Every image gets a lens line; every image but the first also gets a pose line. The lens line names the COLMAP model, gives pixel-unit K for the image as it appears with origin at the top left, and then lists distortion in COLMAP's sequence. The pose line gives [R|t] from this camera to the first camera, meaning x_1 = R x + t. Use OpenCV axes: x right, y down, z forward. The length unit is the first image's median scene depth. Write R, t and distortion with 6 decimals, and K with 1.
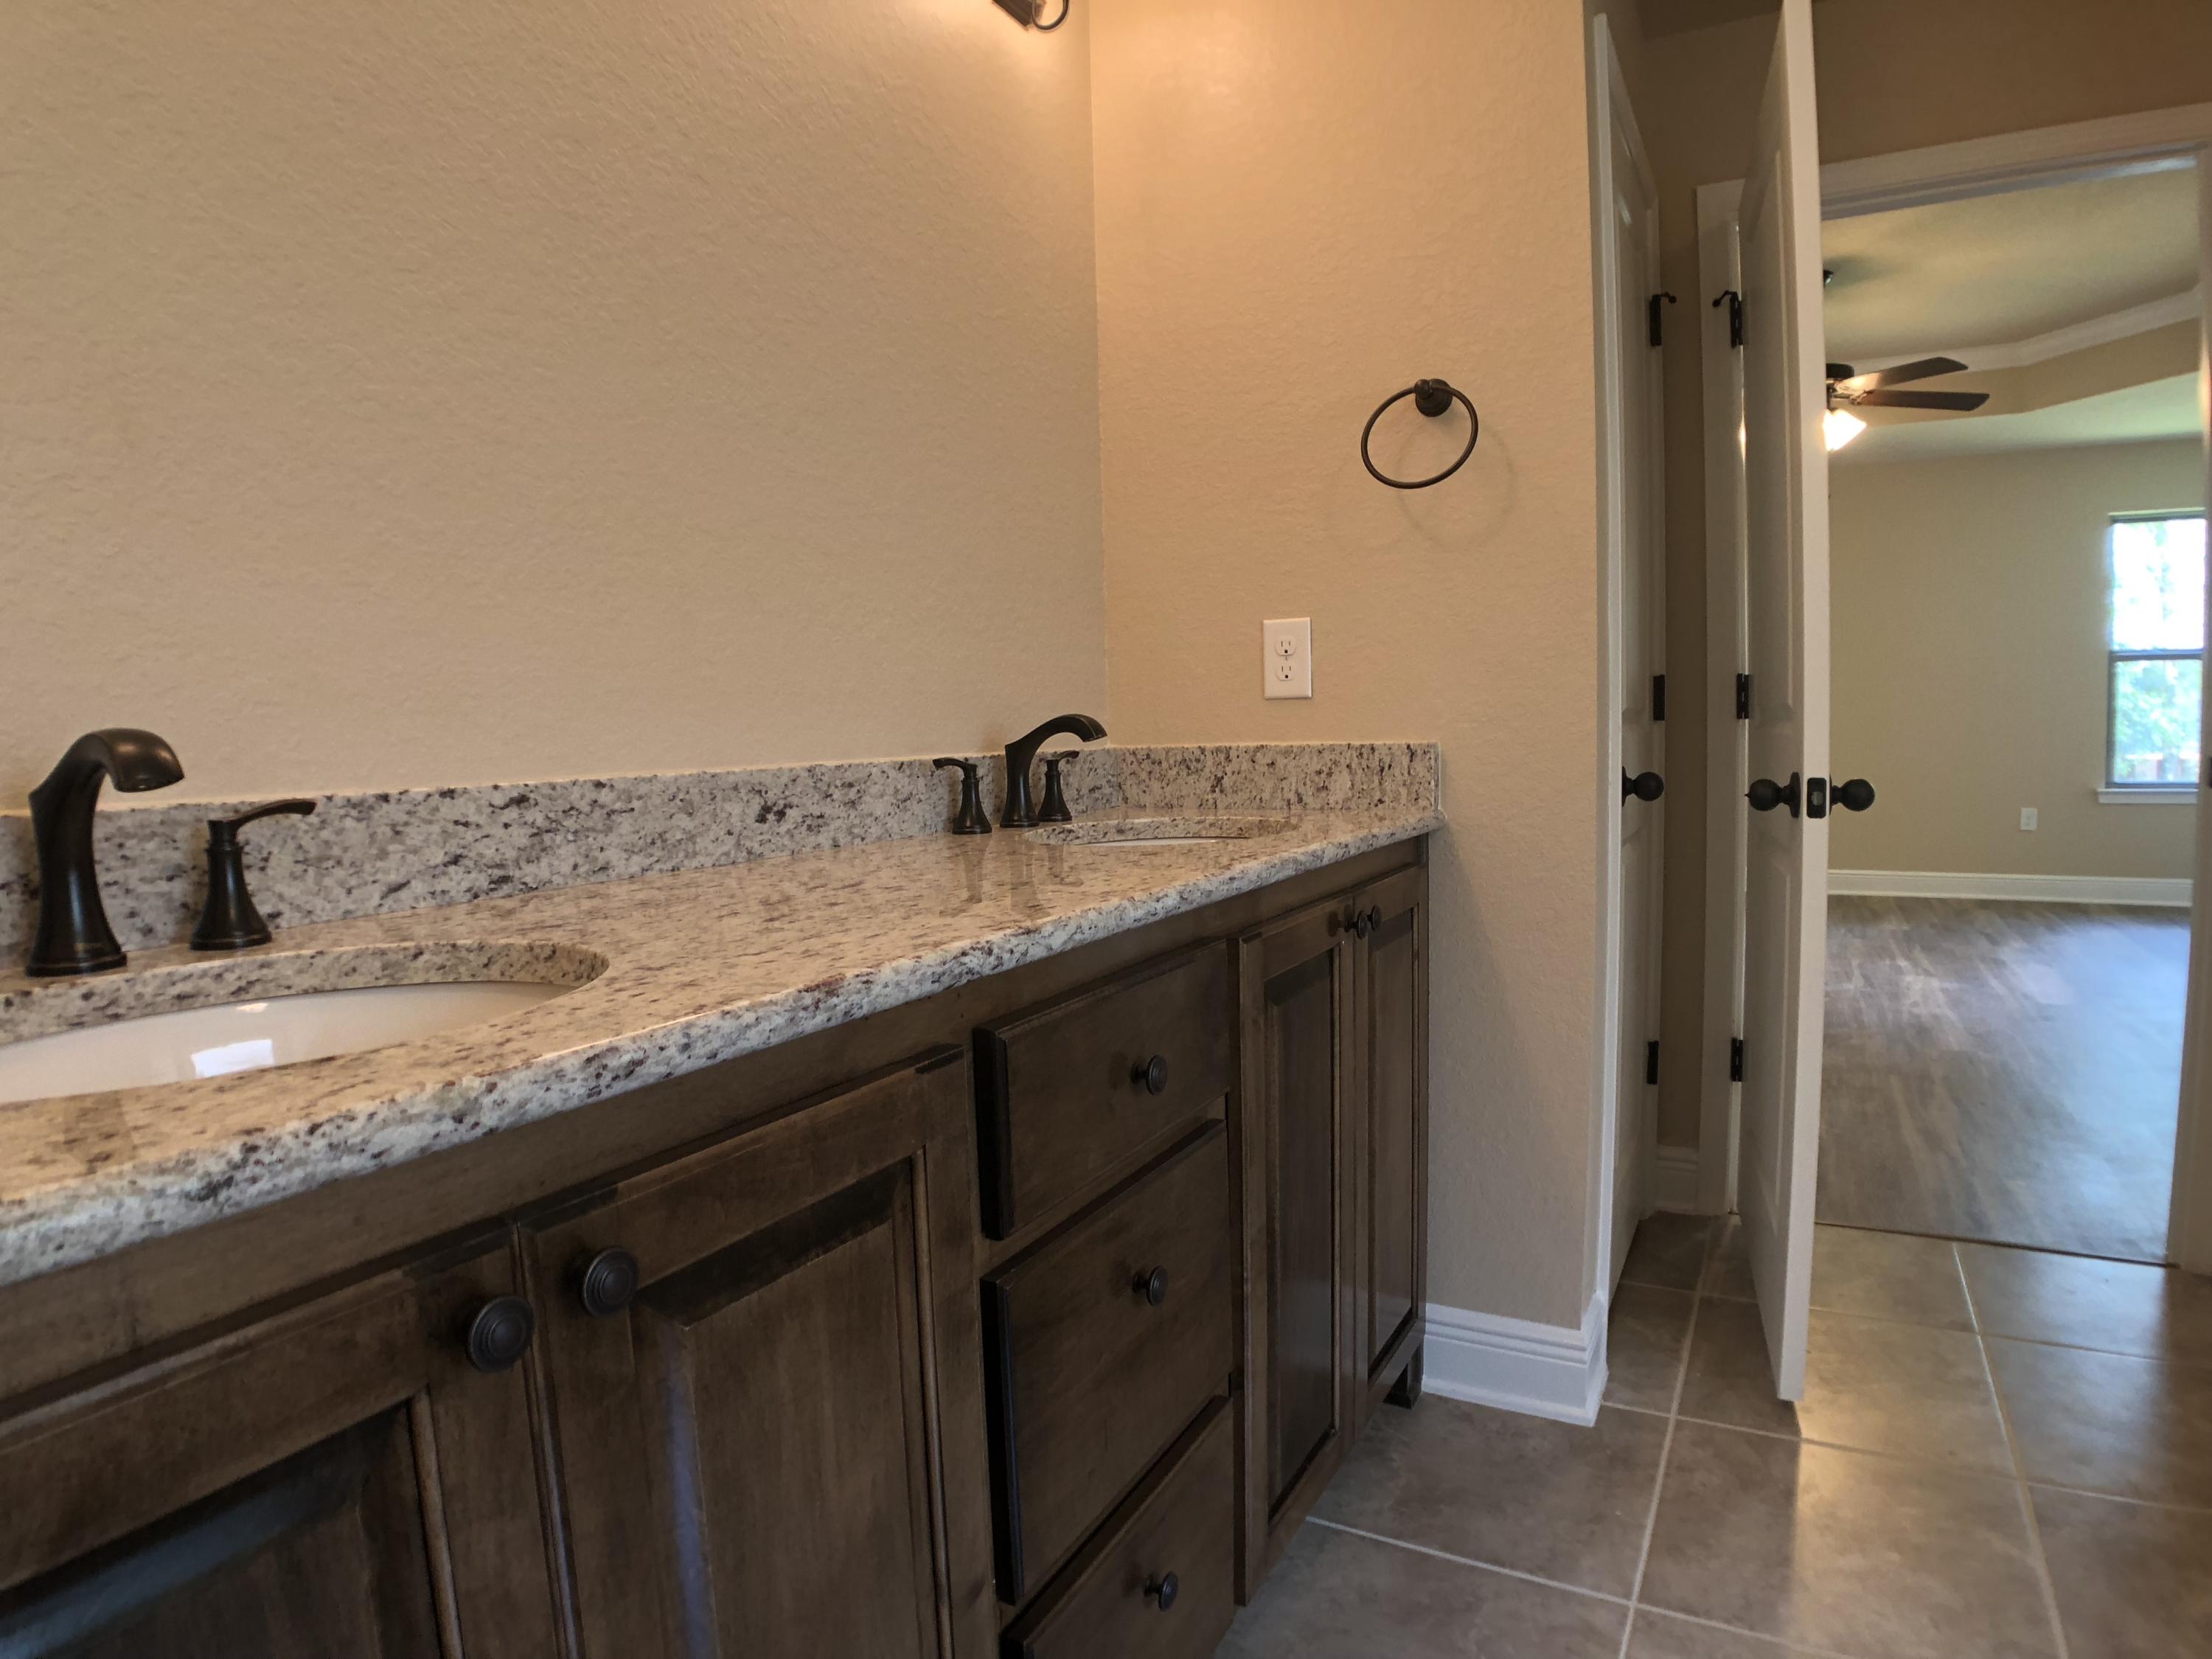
lens RADIAL K [[1243.0, 0, 1118.9], [0, 1243.0, 833.5], [0, 0, 1]] dist [-0.107209, 0.023903]
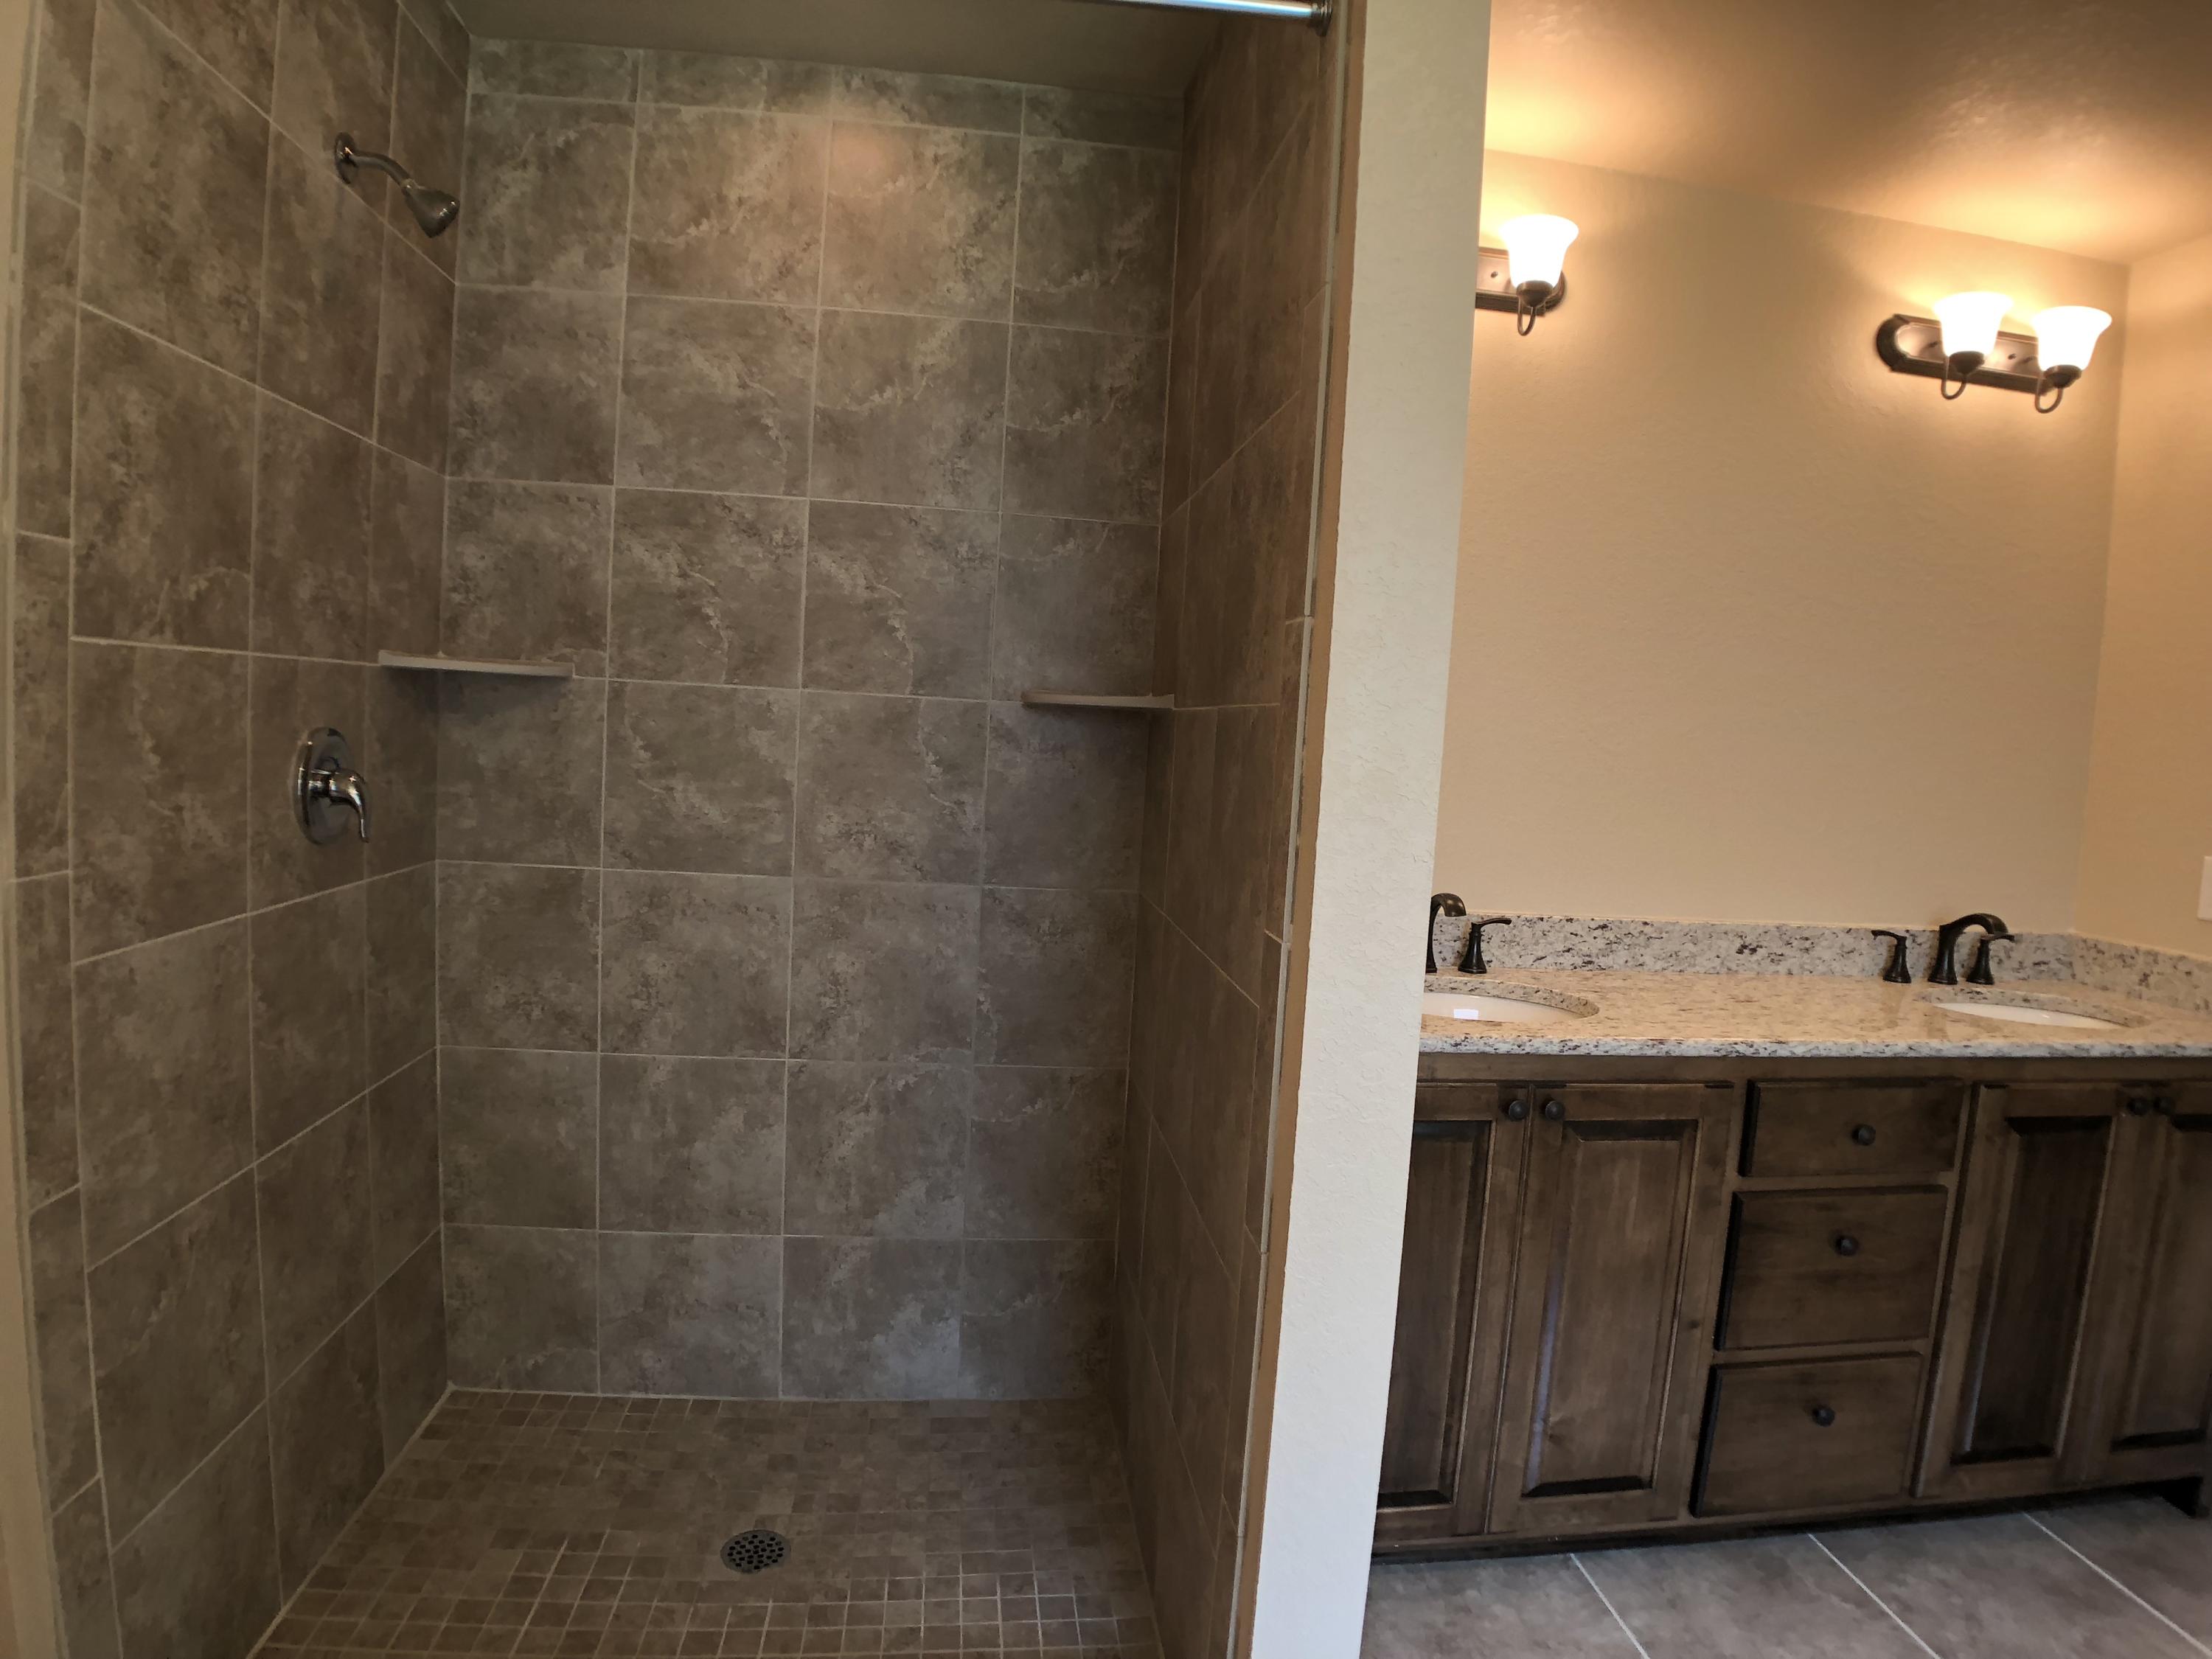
lens RADIAL K [[1243.0, 0, 1093.5], [0, 1243.0, 824.9], [0, 0, 1]] dist [-0.107209, 0.023903]
pose [[0.568175, 0.117558, -0.814468, 0.744051], [-0.136692, 0.989476, 0.047461, -0.191014], [0.811476, 0.084365, 0.578264, -1.007180]]
